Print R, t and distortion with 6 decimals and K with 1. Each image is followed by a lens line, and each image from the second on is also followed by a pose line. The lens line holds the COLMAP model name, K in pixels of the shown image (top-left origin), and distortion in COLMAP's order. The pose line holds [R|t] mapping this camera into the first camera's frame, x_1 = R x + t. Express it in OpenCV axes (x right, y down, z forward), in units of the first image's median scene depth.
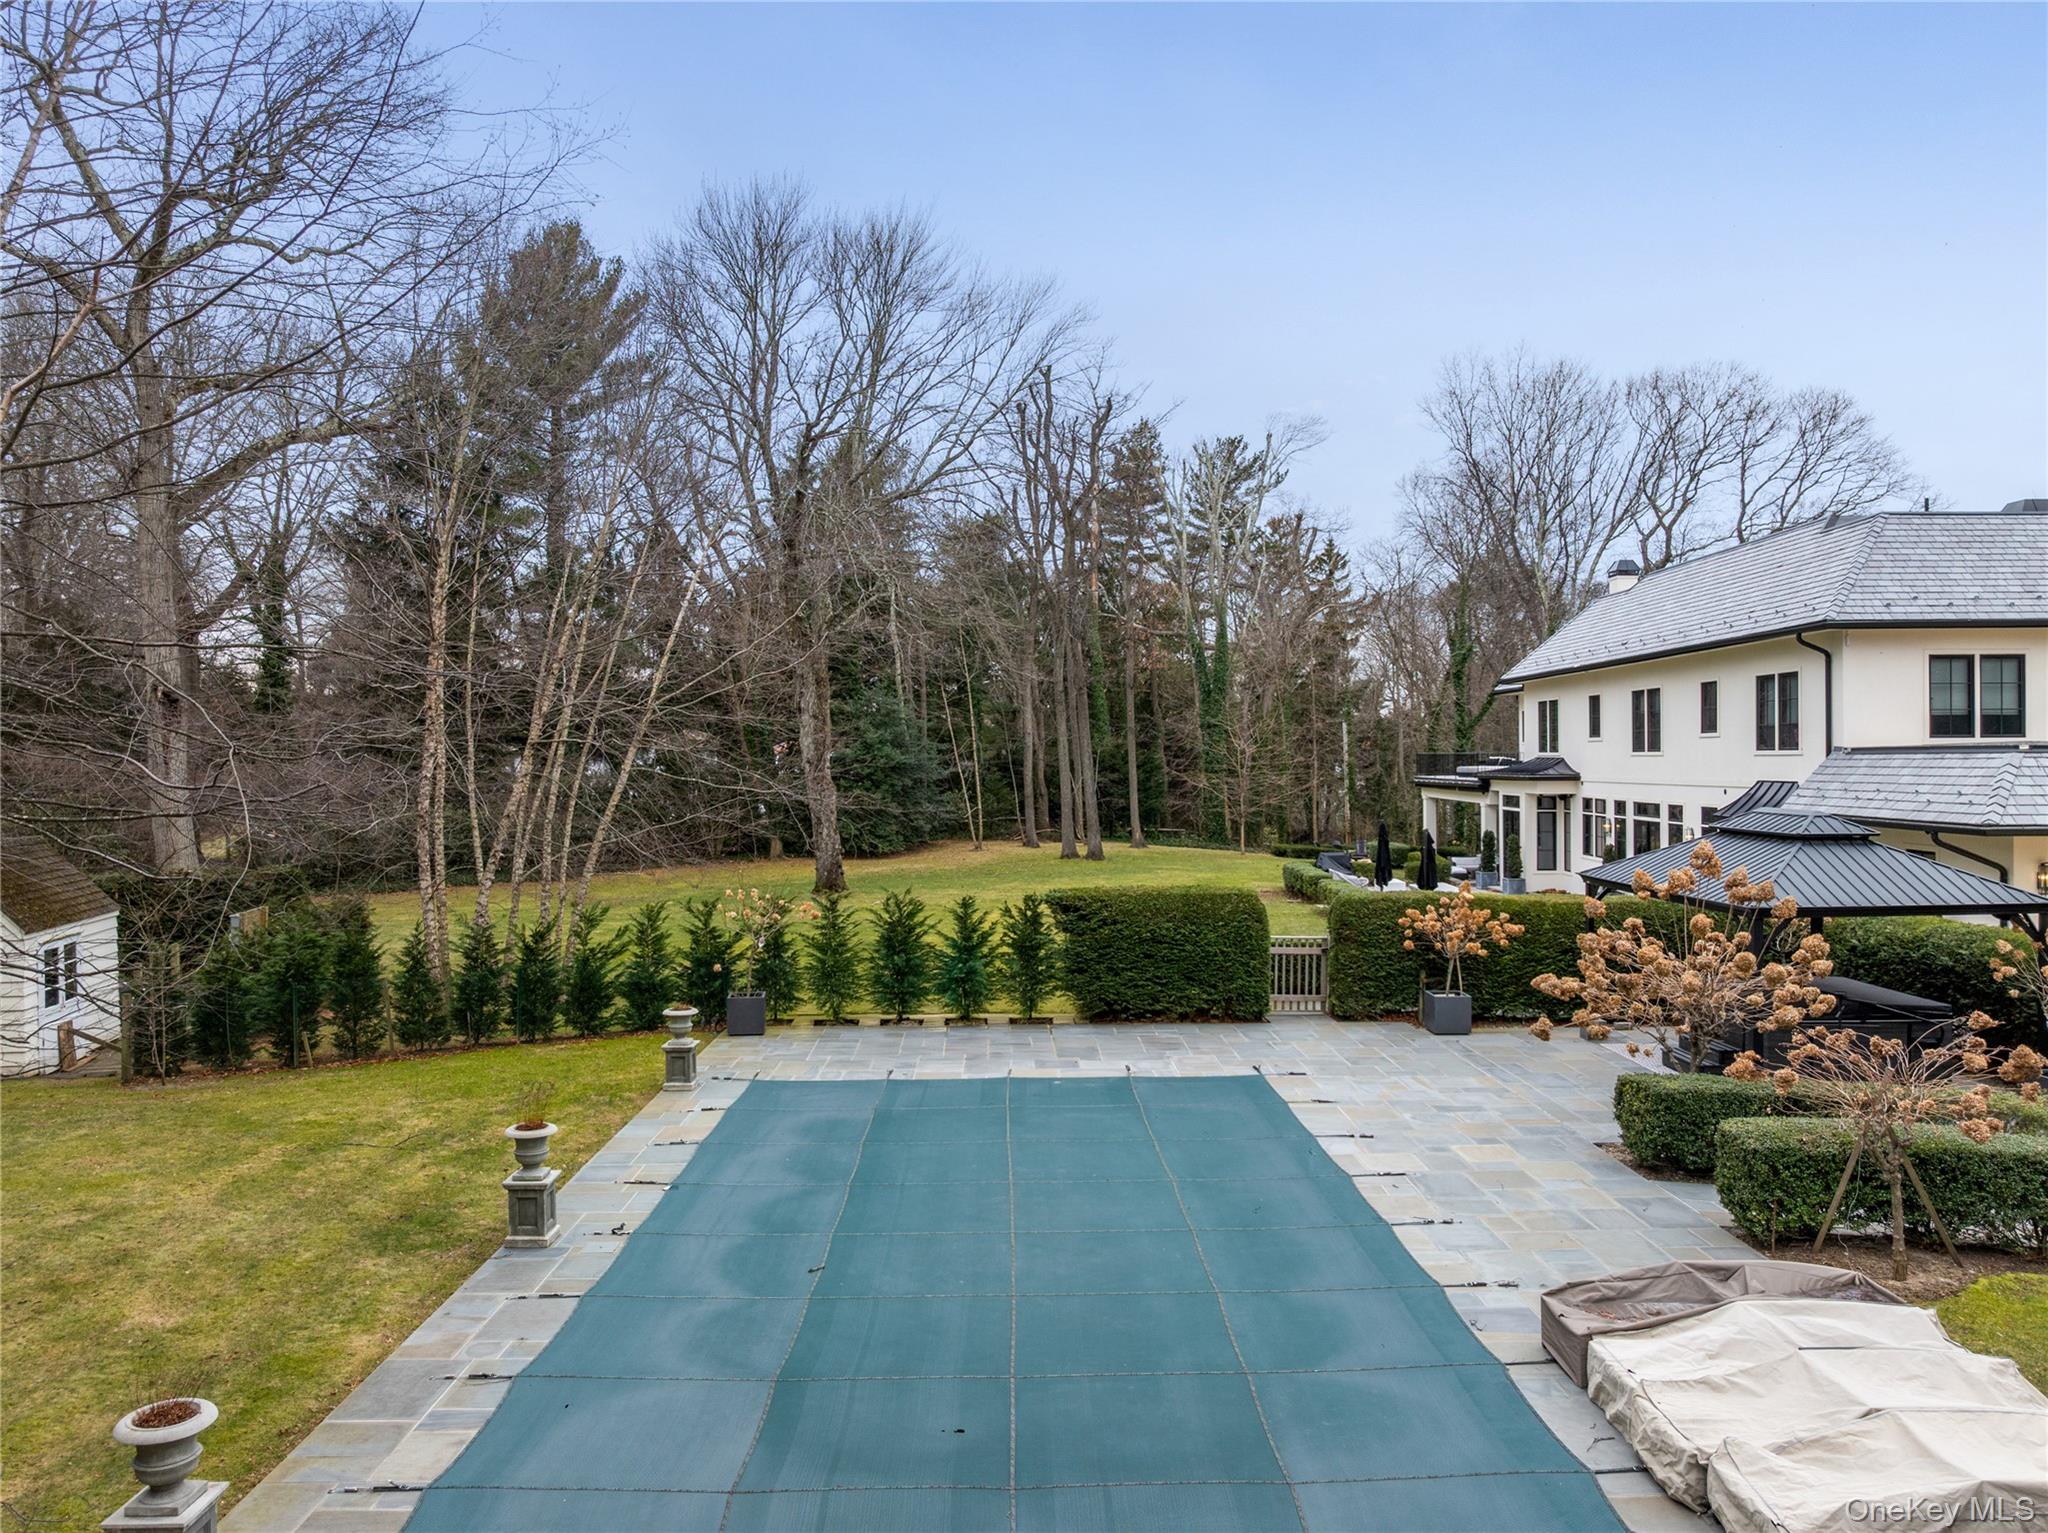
lens RADIAL K [[1415.3, 0, 1024.0], [0, 1415.3, 766.5], [0, 0, 1]] dist [-0.001843, -0.000665]
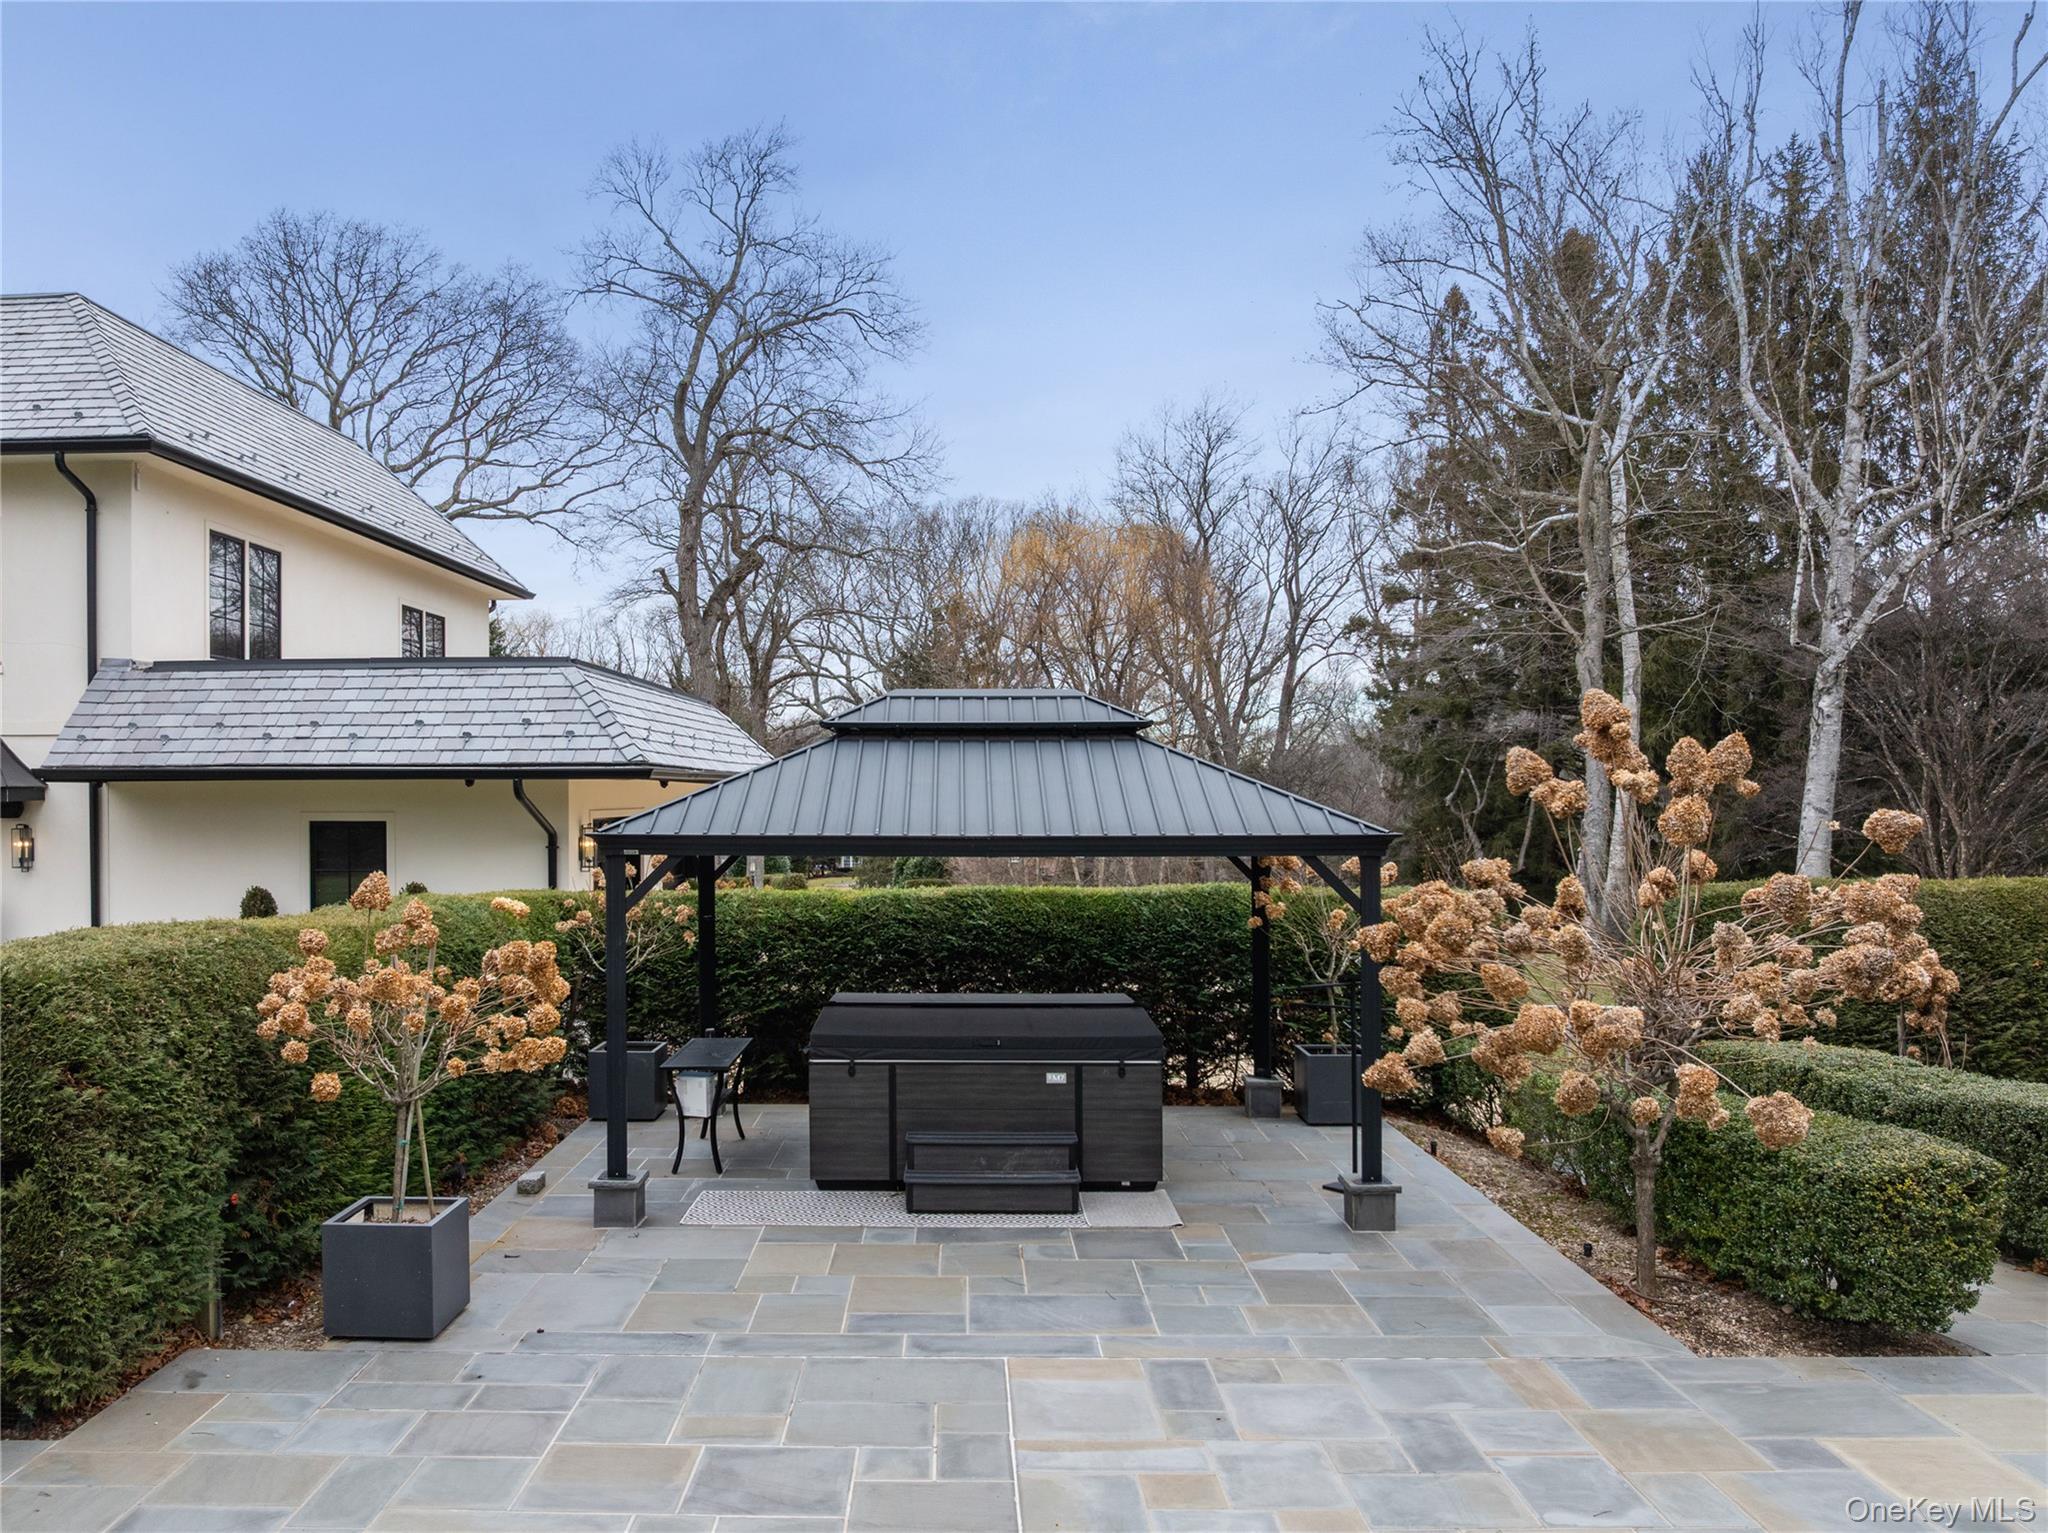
lens RADIAL K [[1528.9, 0, 1024.0], [0, 1528.9, 766.5], [0, 0, 1]] dist [0.001754, 0.000878]
pose [[0.039206, 0.014851, 0.999121, -0.037801], [0.020197, 0.999673, -0.015652, 0.046847], [-0.999027, 0.020793, 0.038893, 0.606670]]
